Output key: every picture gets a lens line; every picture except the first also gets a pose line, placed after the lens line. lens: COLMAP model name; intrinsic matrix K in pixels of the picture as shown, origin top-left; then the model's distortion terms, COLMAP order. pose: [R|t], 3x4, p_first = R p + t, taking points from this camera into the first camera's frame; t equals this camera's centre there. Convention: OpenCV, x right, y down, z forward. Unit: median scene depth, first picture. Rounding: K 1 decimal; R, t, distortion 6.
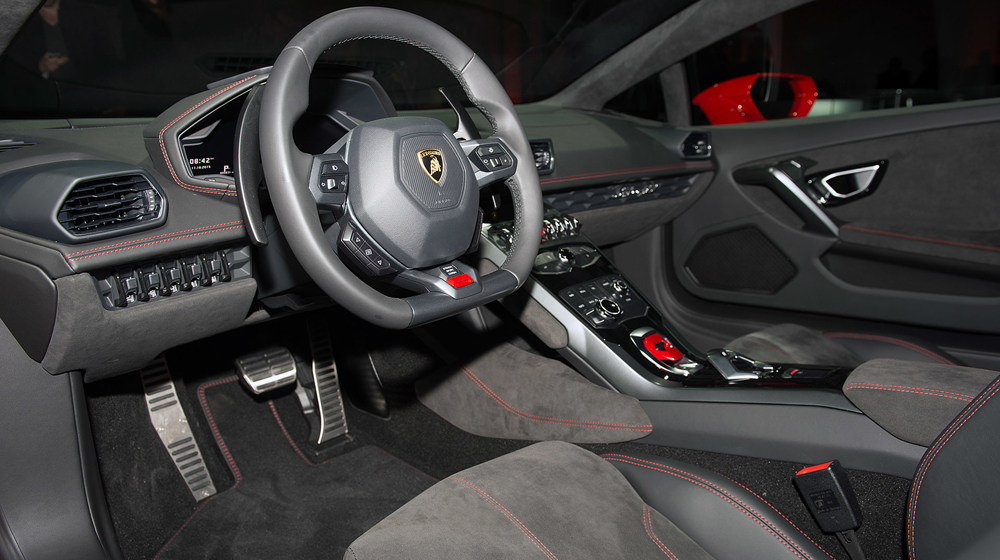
lens RADIAL K [[686.2, 0, 499.0], [0, 686.2, 351.9], [0, 0, 1]] dist [-0.043693, -0.005812]
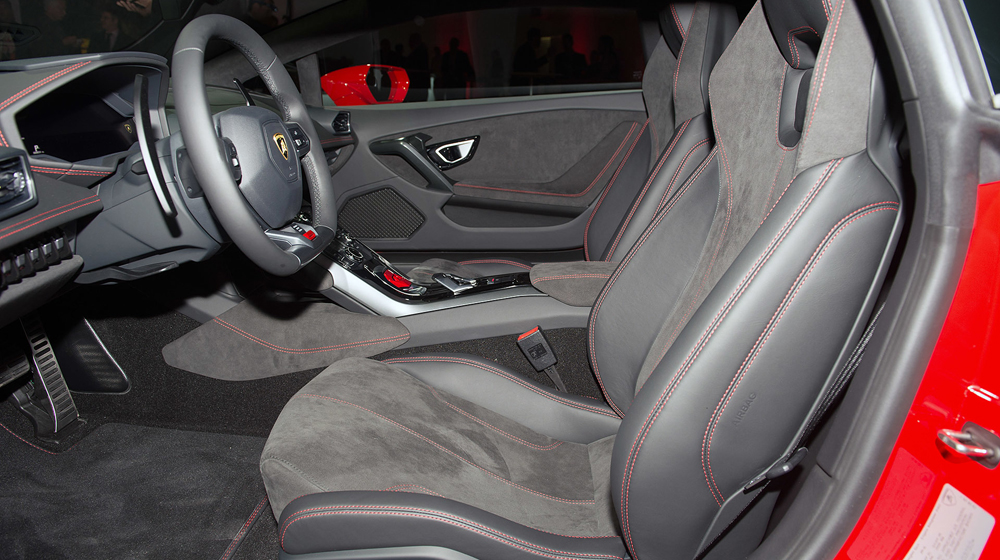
lens RADIAL K [[686.2, 0, 499.0], [0, 686.2, 351.9], [0, 0, 1]] dist [-0.043693, -0.005812]
pose [[0.764044, -0.183225, 0.618600, -0.361385], [0.153900, 0.982906, 0.101045, 0.023136], [-0.626539, 0.018000, 0.779182, -0.136628]]
